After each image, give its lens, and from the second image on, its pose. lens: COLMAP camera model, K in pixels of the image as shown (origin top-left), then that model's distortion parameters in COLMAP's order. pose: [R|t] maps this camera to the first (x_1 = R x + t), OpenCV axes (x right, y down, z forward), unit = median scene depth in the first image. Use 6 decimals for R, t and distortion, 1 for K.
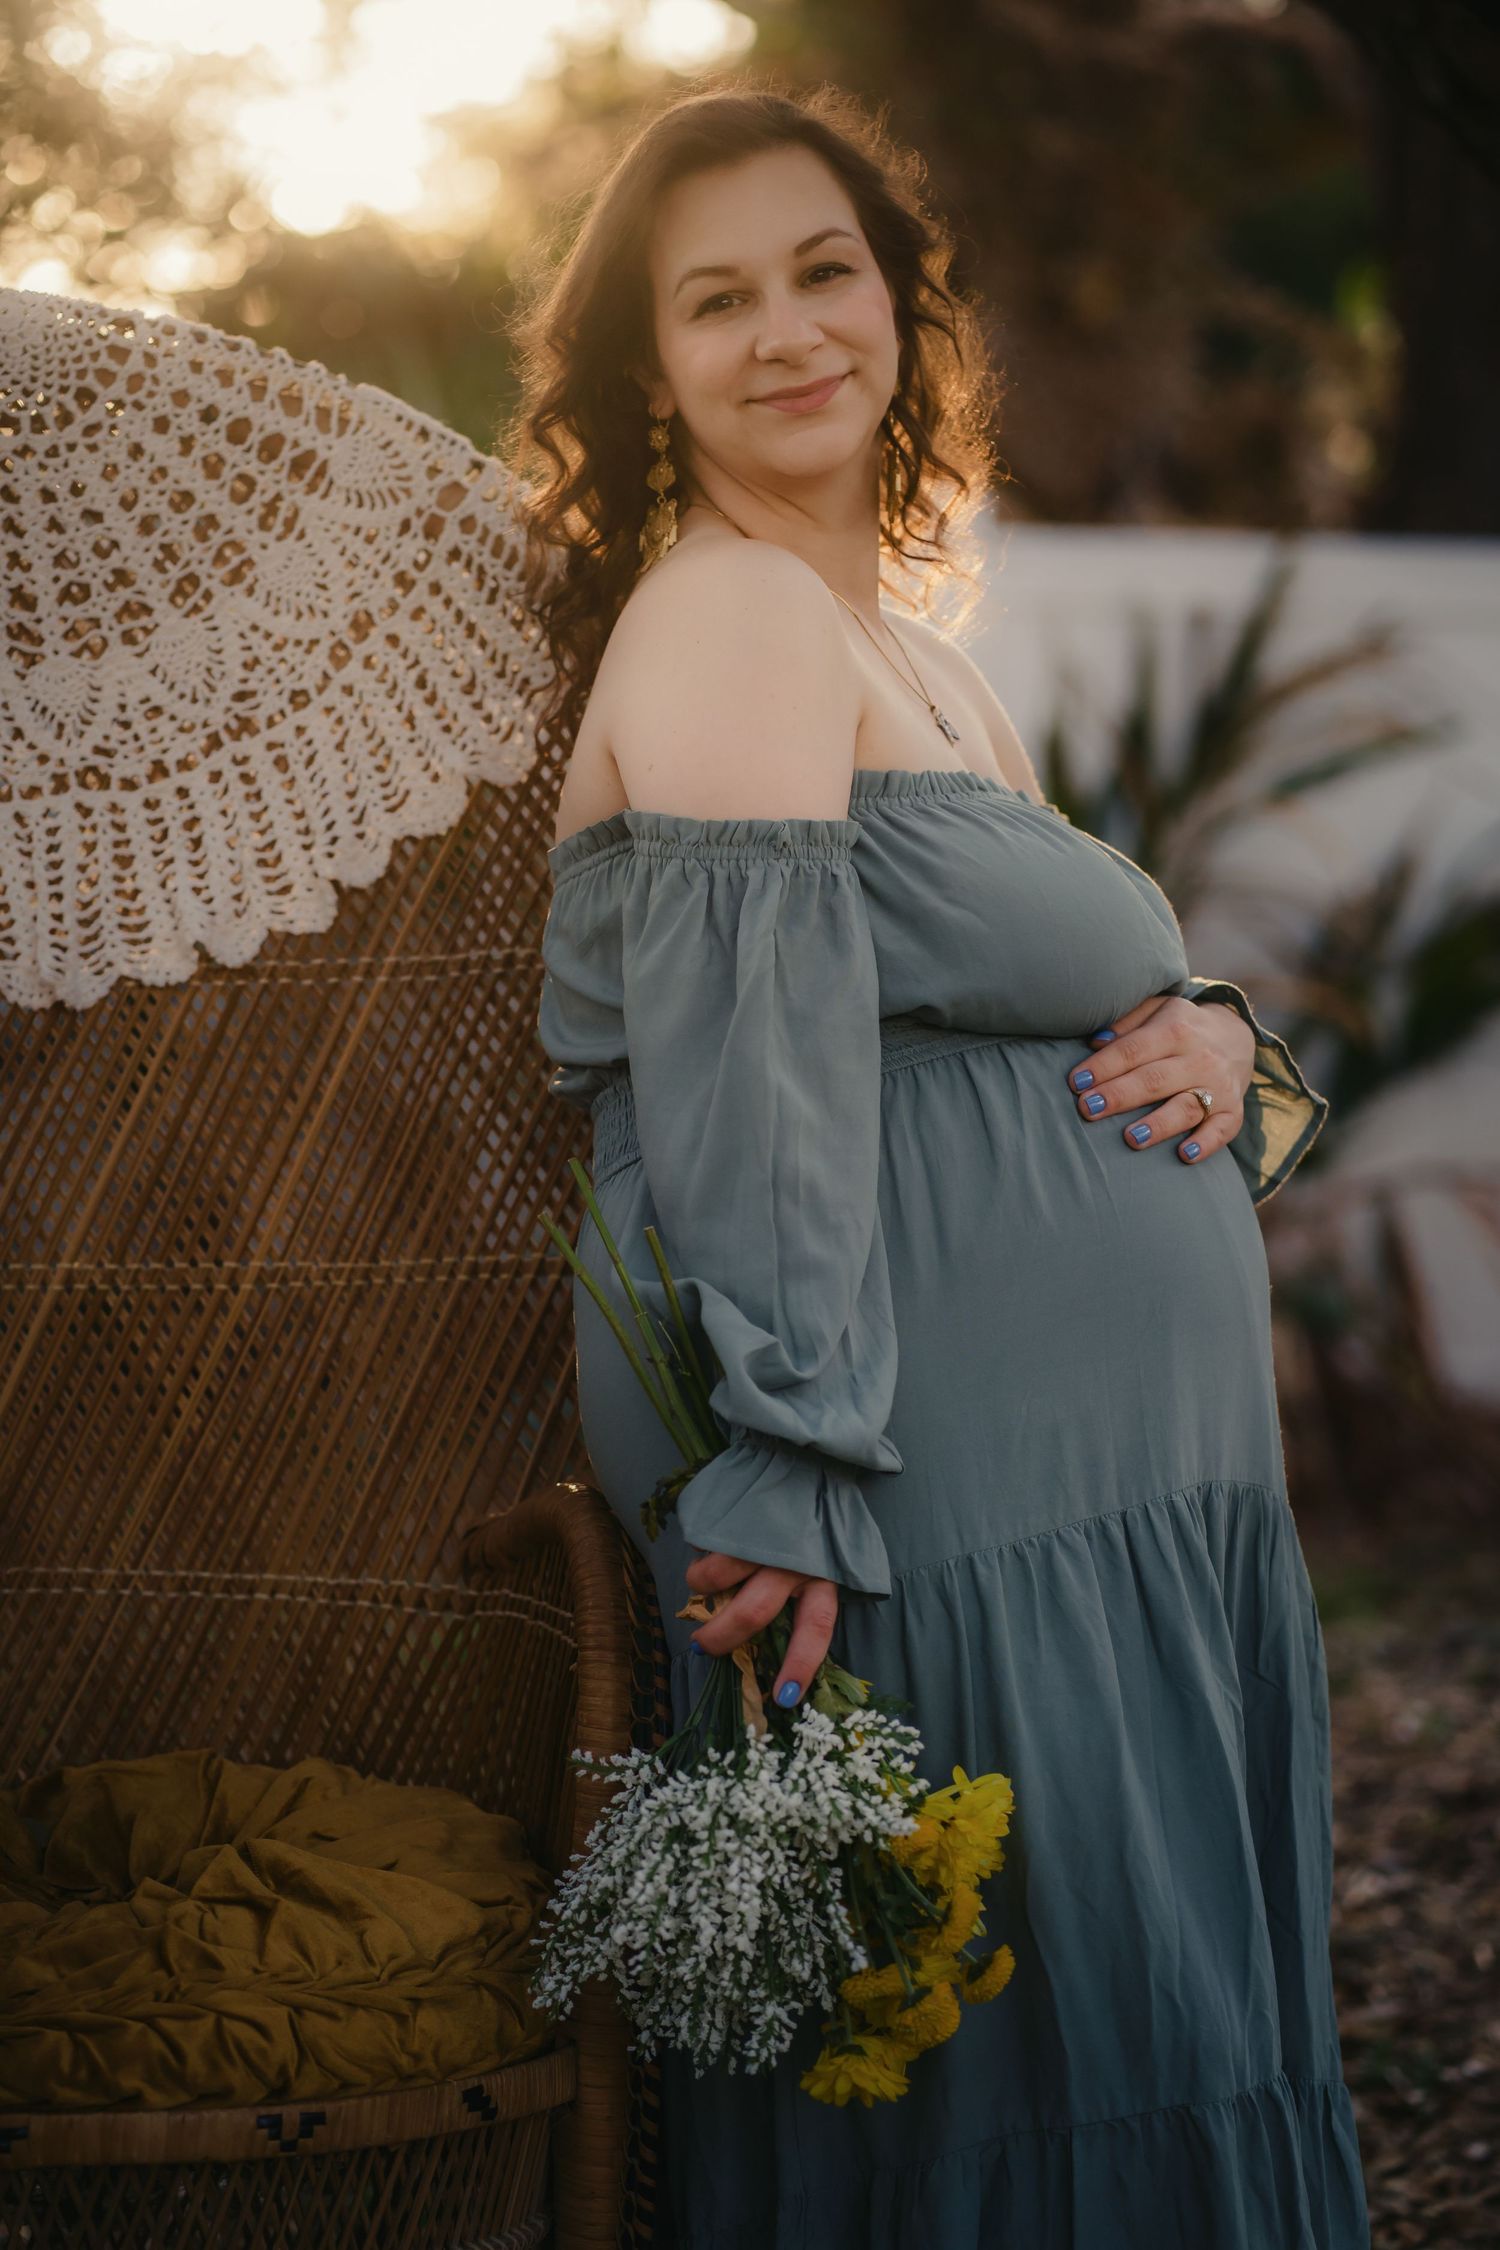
lens RADIAL K [[5586.1, 0, 750.0], [0, 5586.1, 1125.0], [0, 0, 1]] dist [0.199911, -2.859605]
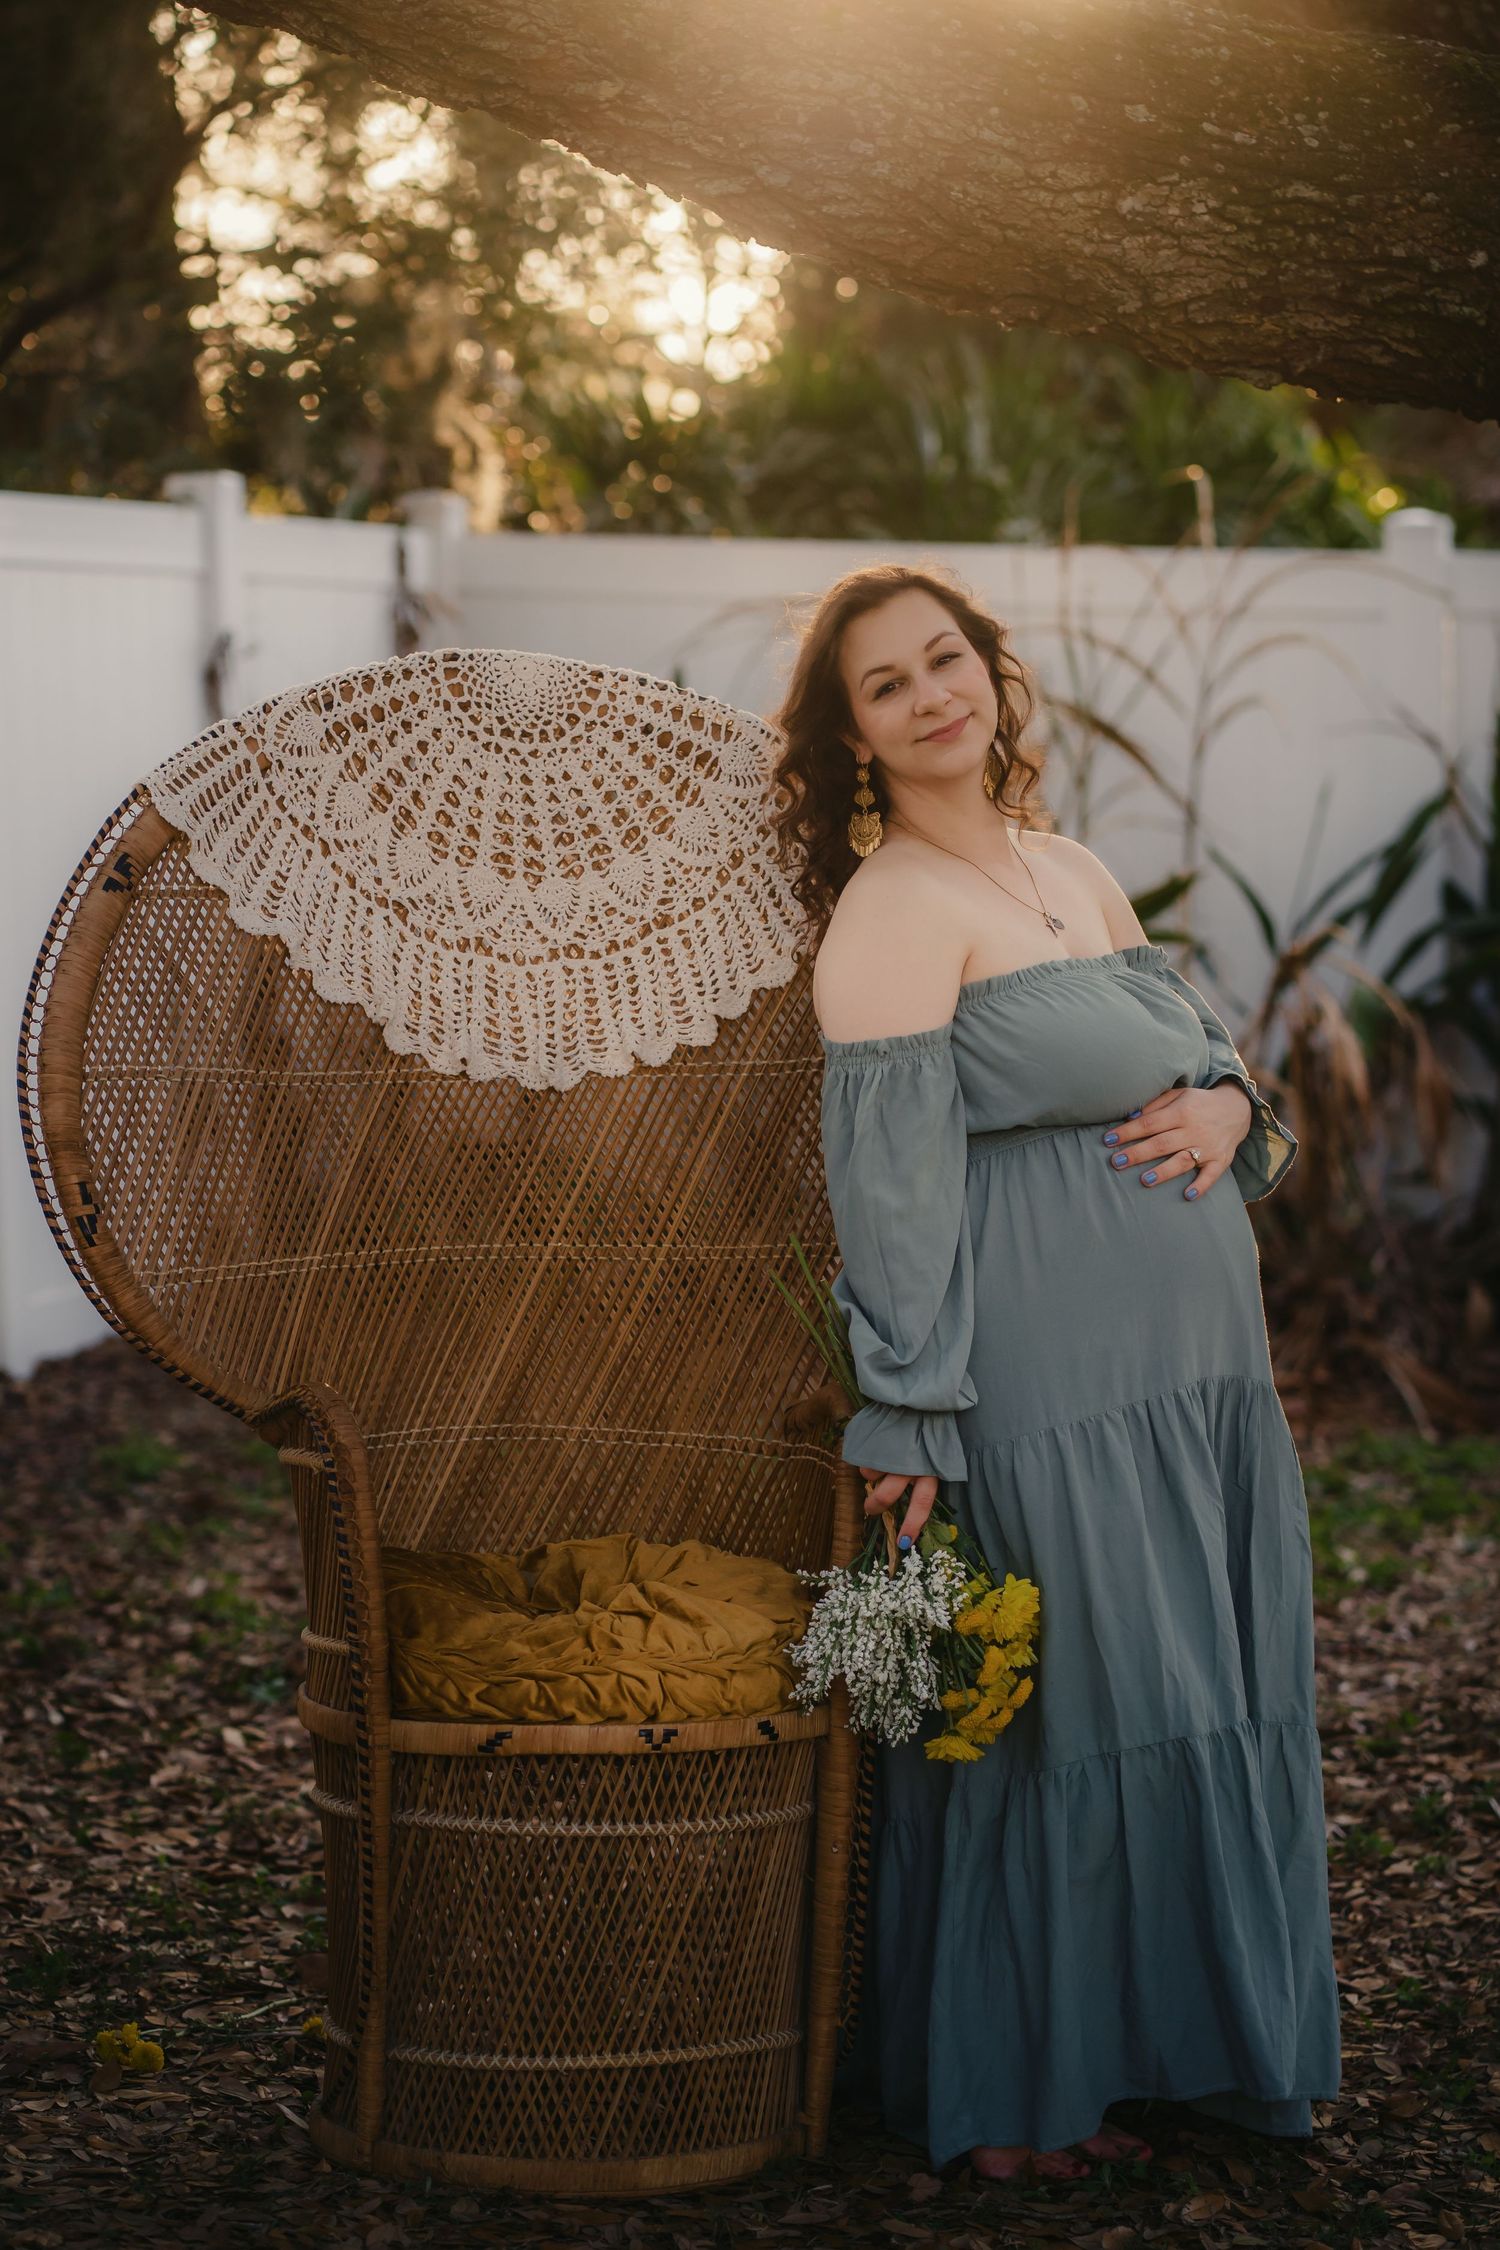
lens RADIAL K [[5586.1, 0, 750.0], [0, 5586.1, 1125.0], [0, 0, 1]] dist [0.199911, -2.859605]
pose [[0.993766, 0.014118, -0.110590, 0.118675], [-0.011991, 0.999731, 0.019869, -0.043908], [0.110841, -0.018419, 0.993667, -0.642404]]
